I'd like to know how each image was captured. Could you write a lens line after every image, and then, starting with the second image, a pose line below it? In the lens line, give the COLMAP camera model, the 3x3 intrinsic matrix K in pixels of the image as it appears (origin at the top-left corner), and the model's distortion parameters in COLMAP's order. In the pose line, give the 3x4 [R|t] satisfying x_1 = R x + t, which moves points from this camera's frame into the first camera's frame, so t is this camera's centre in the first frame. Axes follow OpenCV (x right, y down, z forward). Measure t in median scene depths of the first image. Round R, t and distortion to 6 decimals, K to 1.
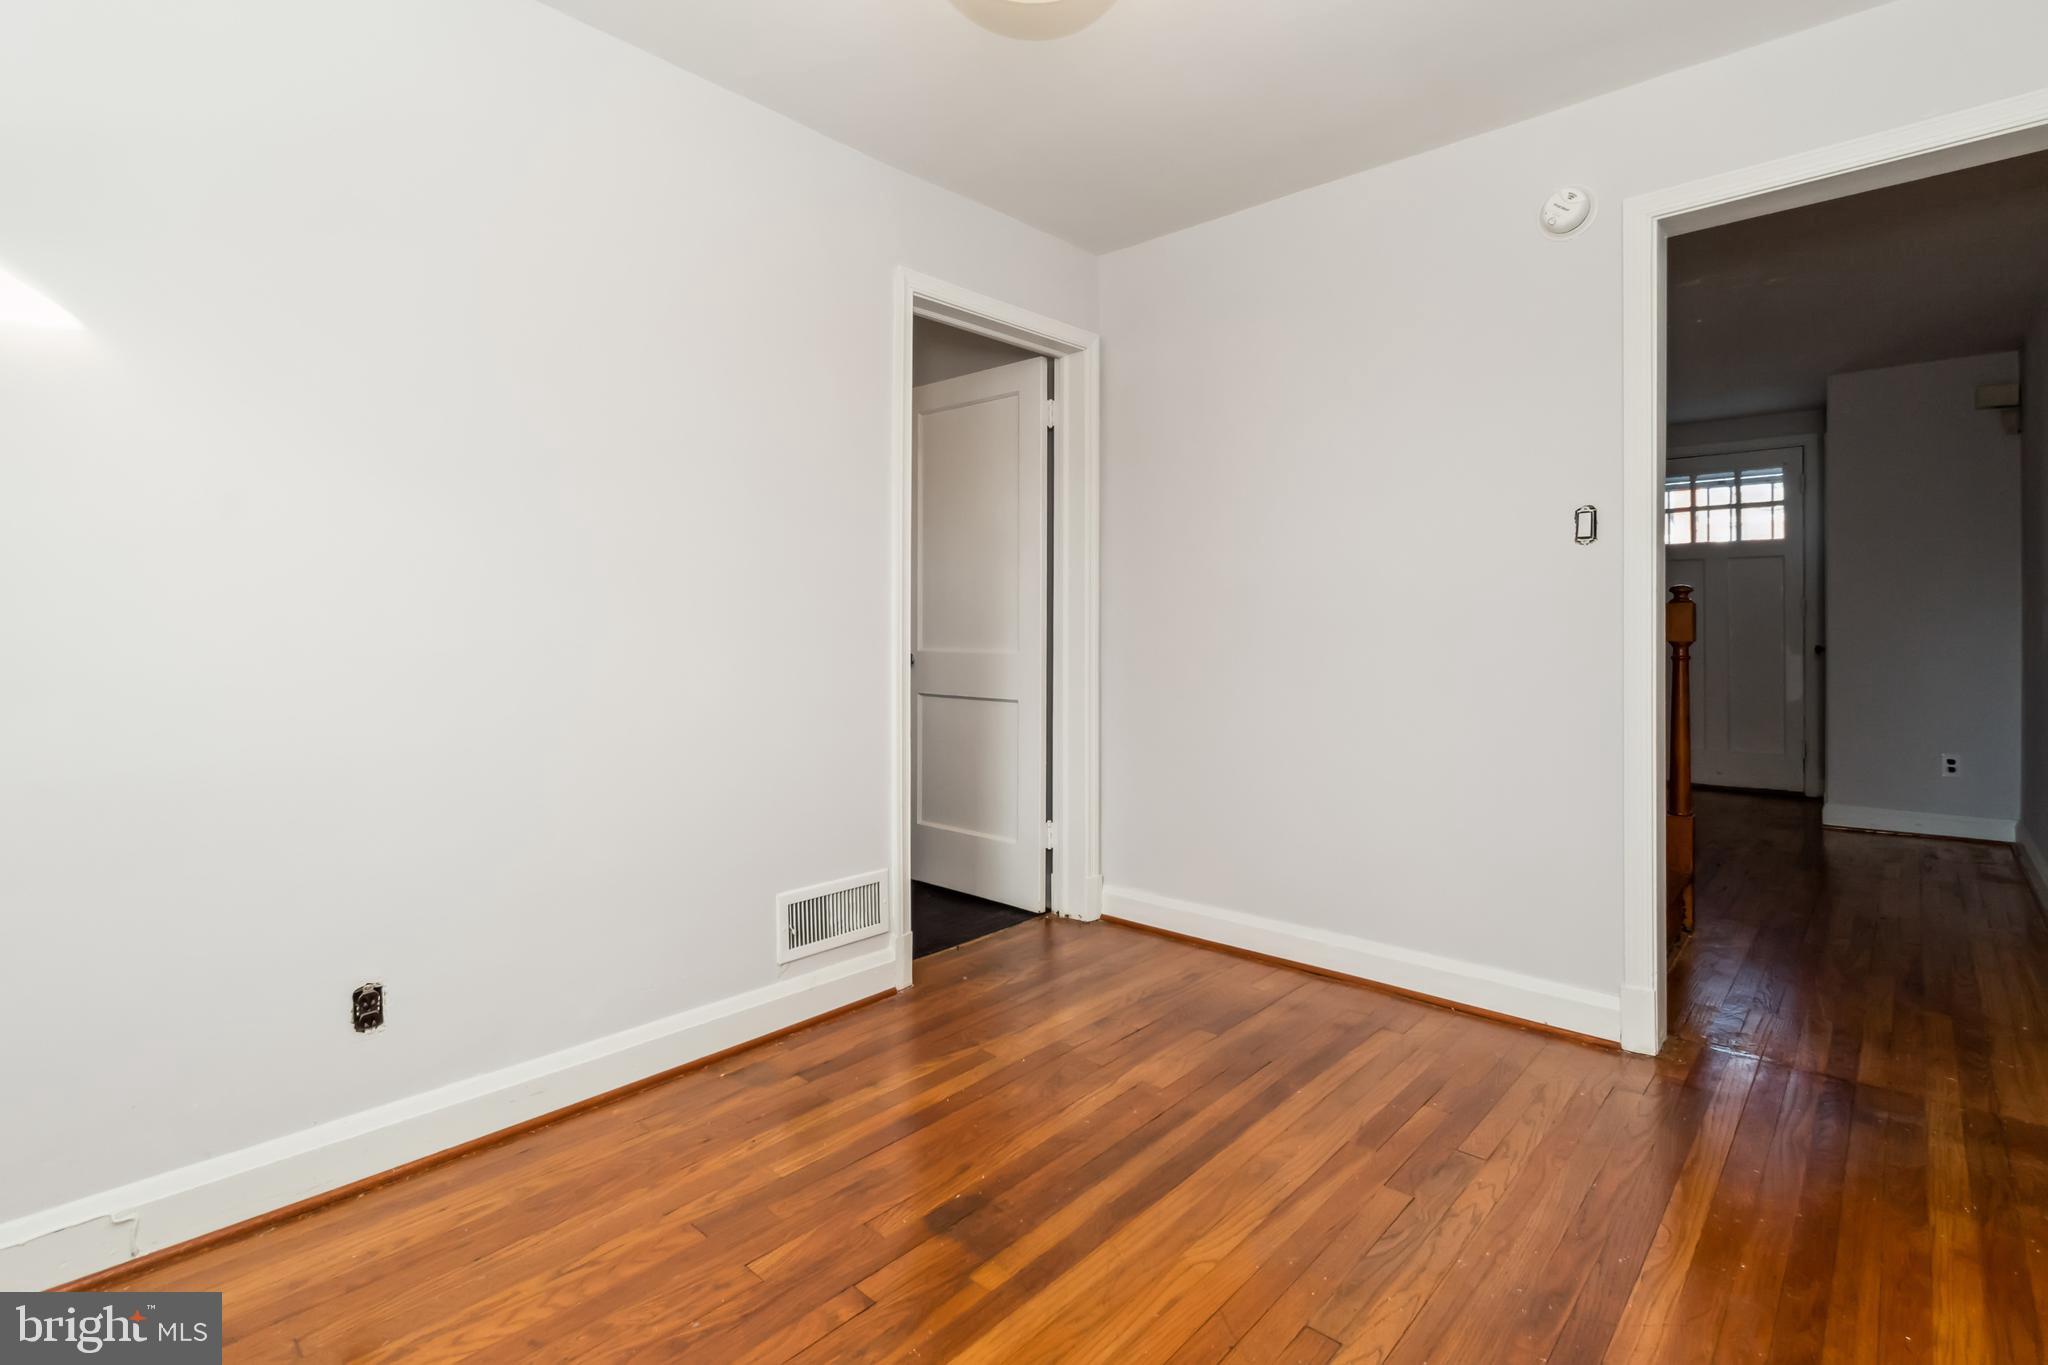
lens RADIAL K [[942.1, 0, 1058.0], [0, 942.1, 624.1], [0, 0, 1]] dist [0.005395, 0.000620]
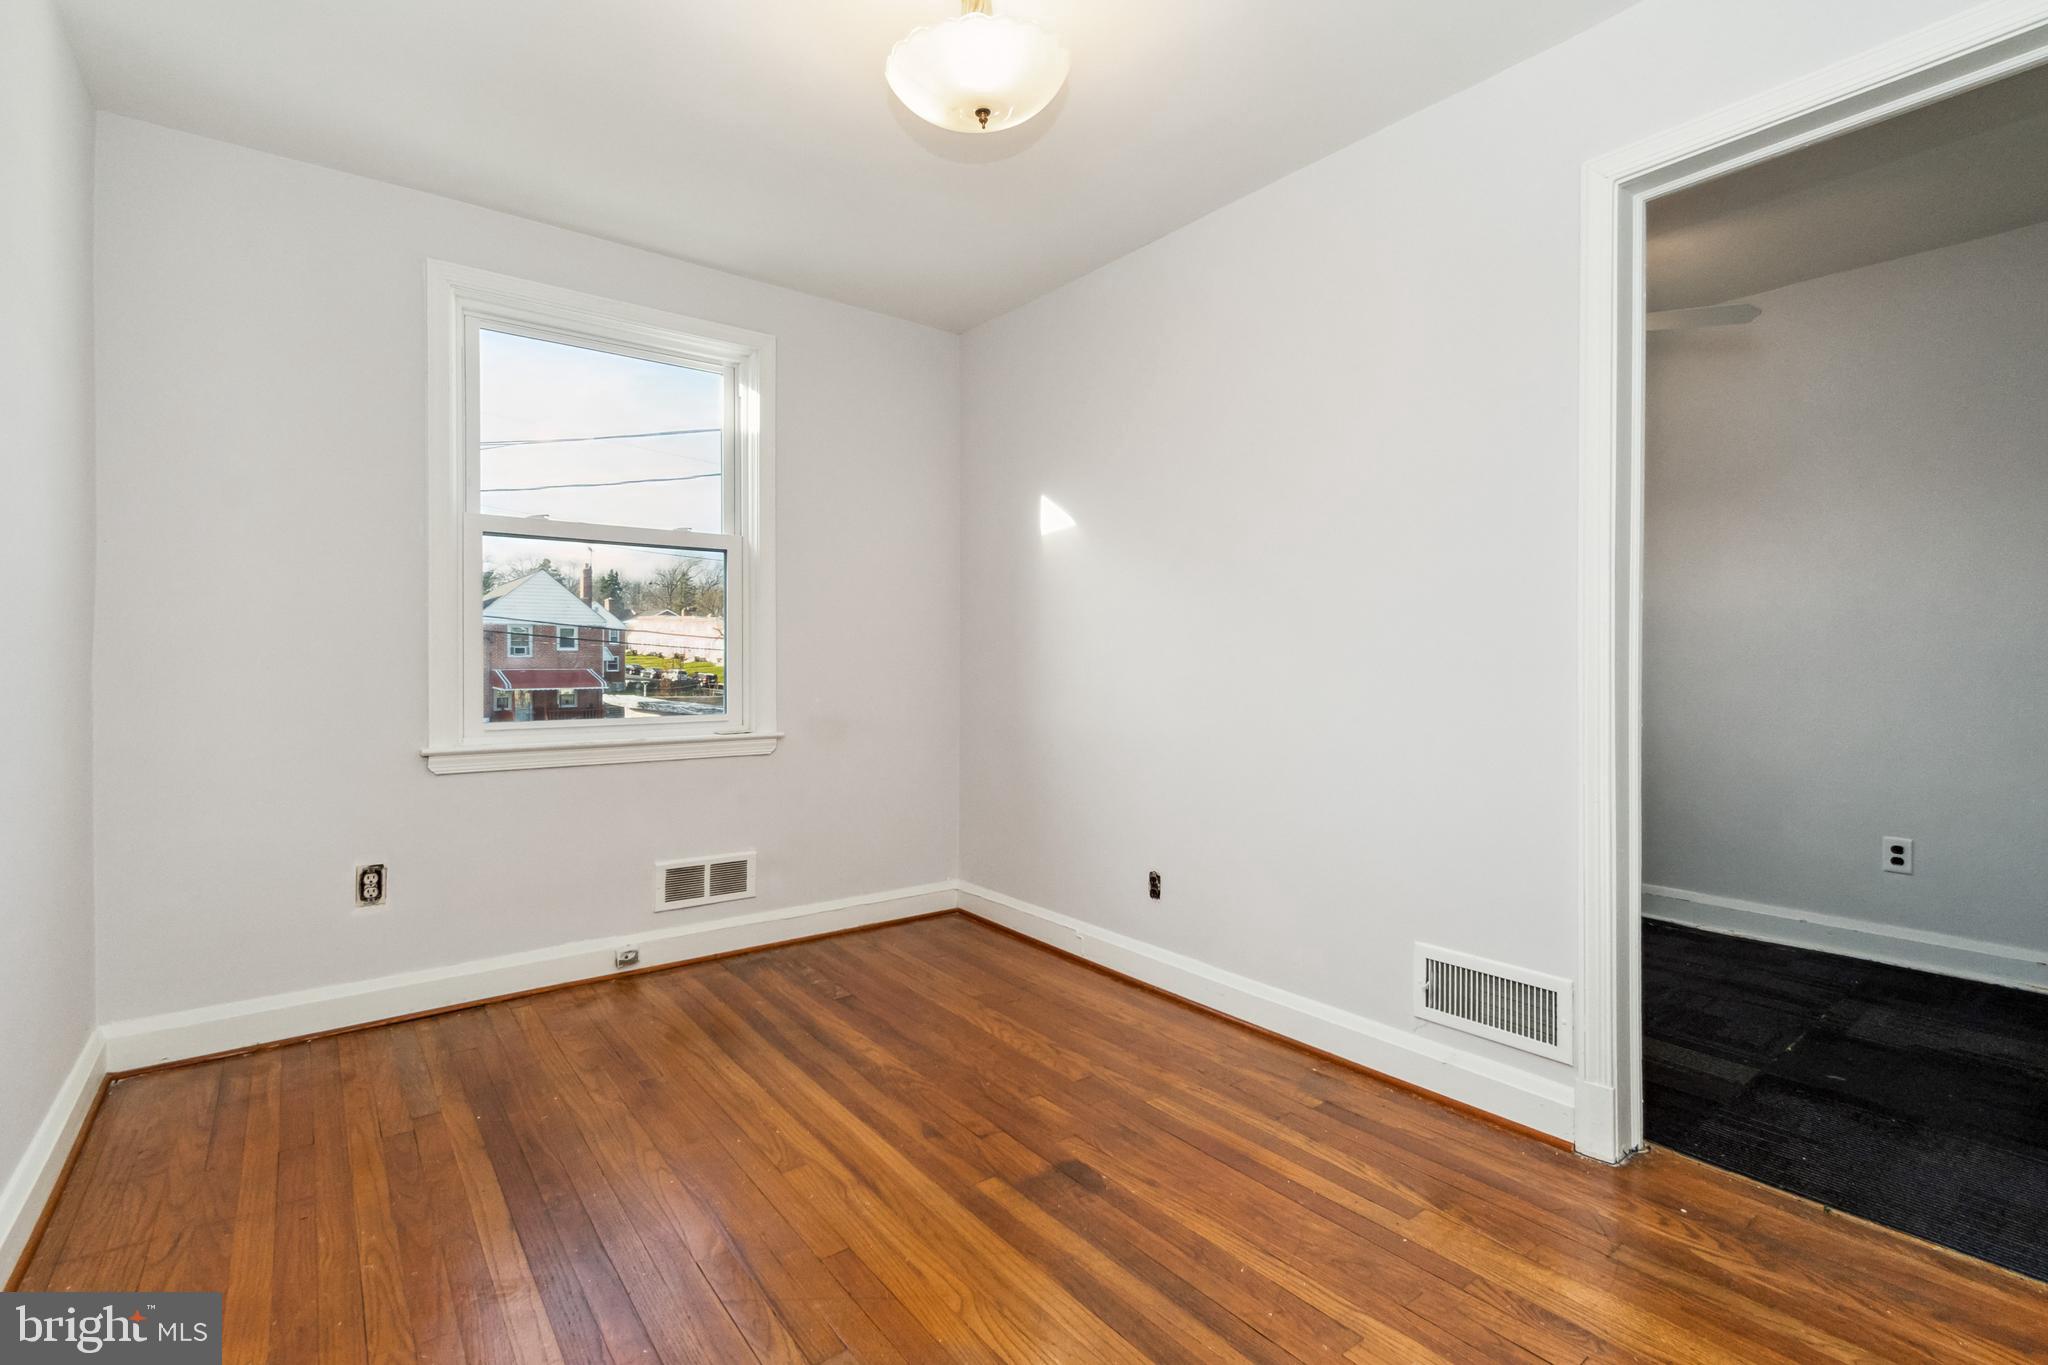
lens RADIAL K [[942.1, 0, 1031.7], [0, 942.1, 670.6], [0, 0, 1]] dist [0.005395, 0.000620]
pose [[-0.185493, 0.006601, -0.982623, 0.982614], [0.007023, 0.999961, 0.005392, 0.010870], [0.982620, -0.005900, -0.185532, 1.122271]]
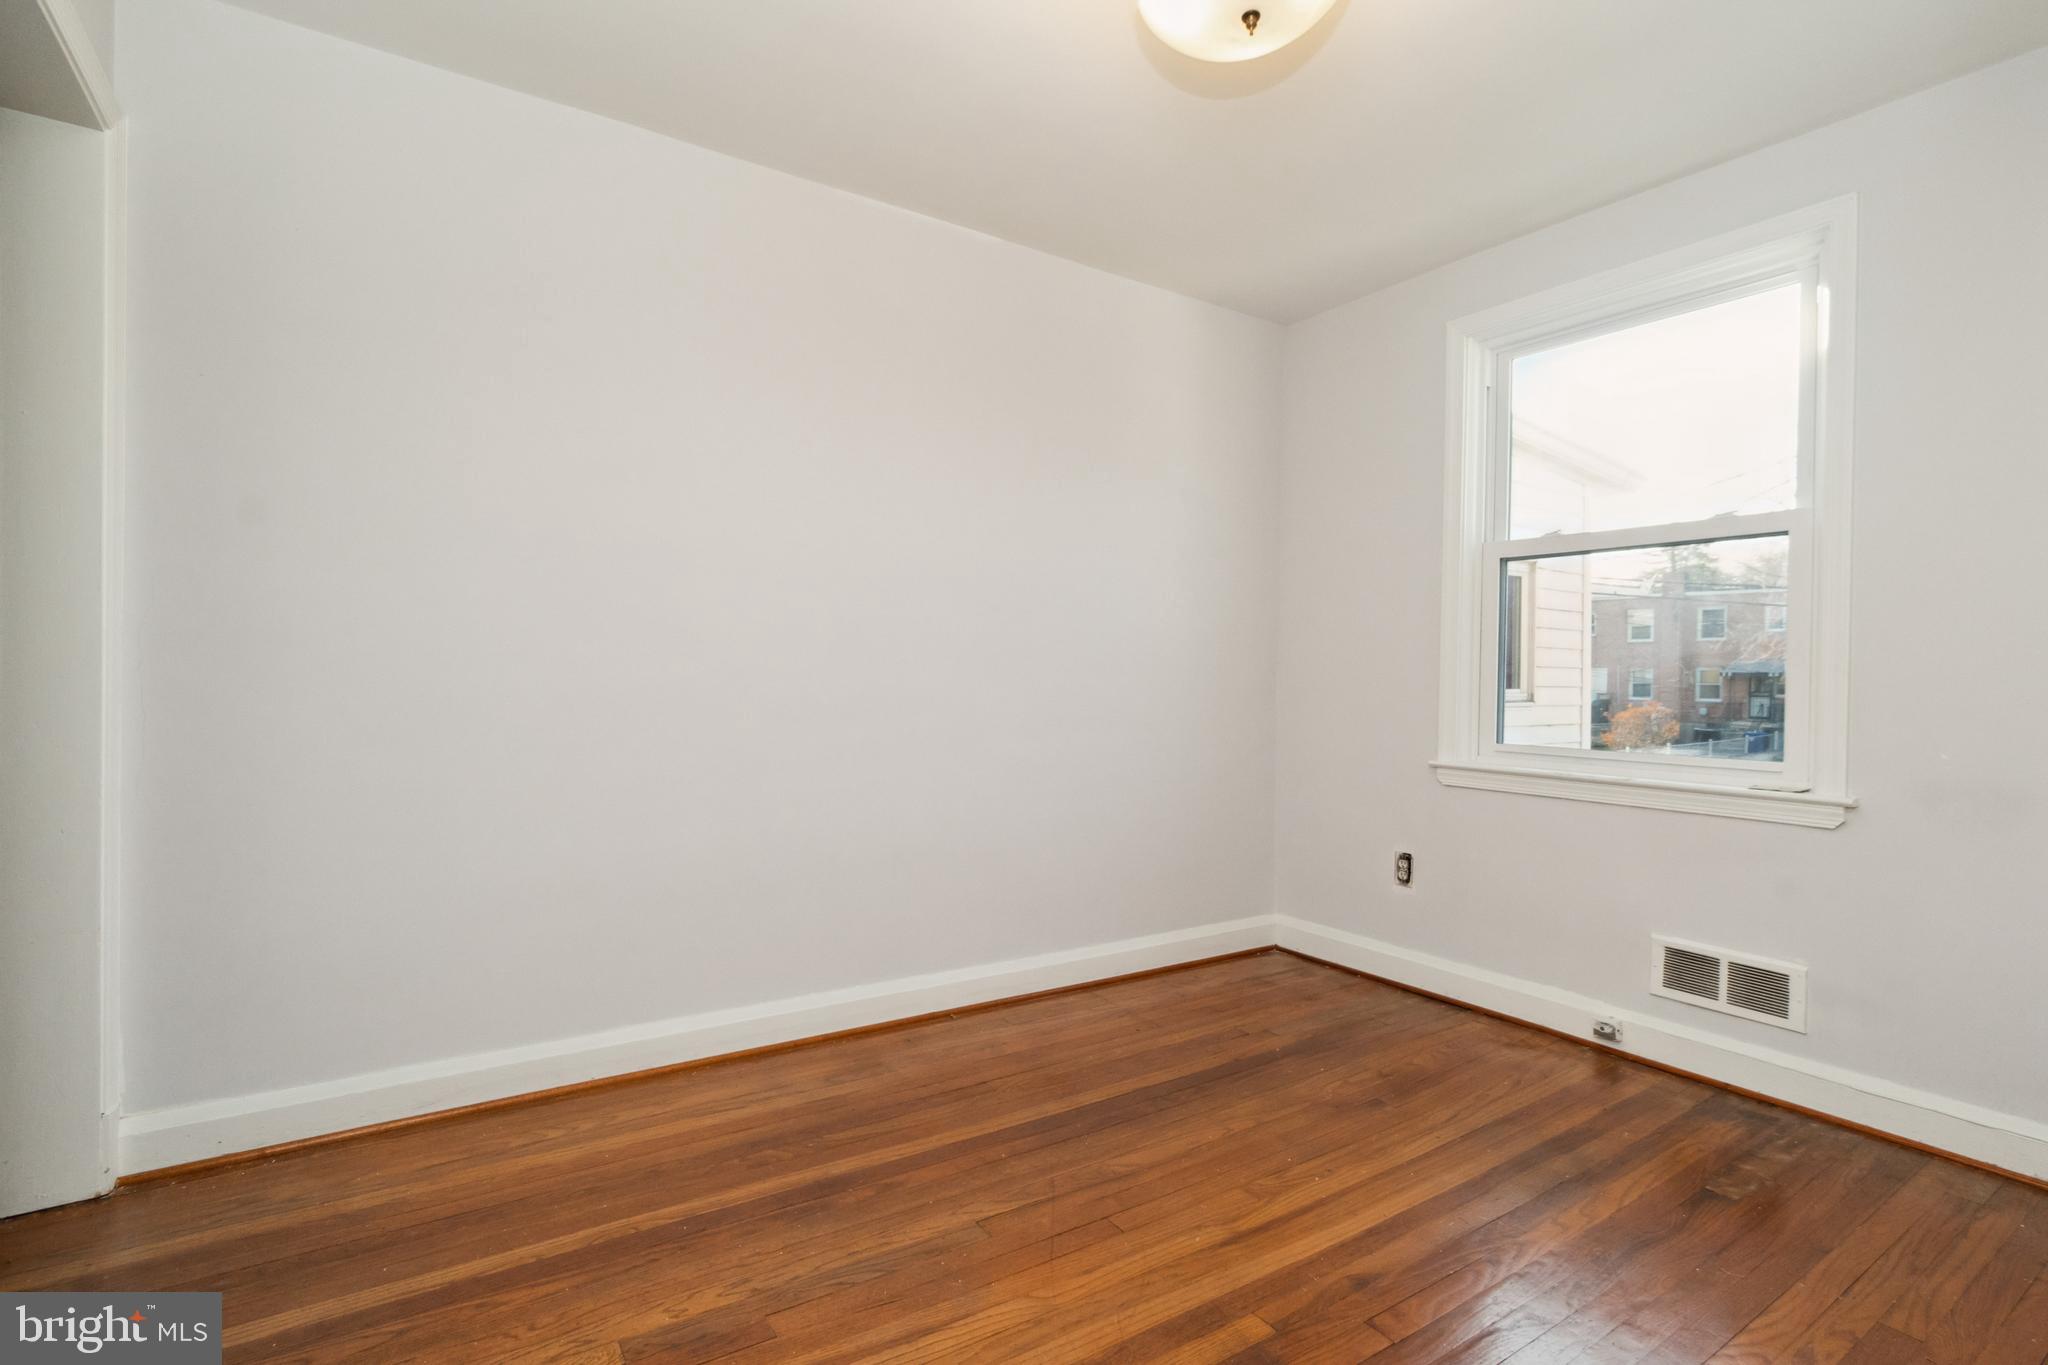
lens RADIAL K [[982.2, 0, 1032.2], [0, 982.2, 688.0], [0, 0, 1]] dist [0.013777, 0.000010]
pose [[-0.964881, -0.018922, 0.262006, -0.093369], [-0.018807, 0.999819, 0.002948, 0.012927], [-0.262014, -0.002083, -0.965062, 1.812348]]
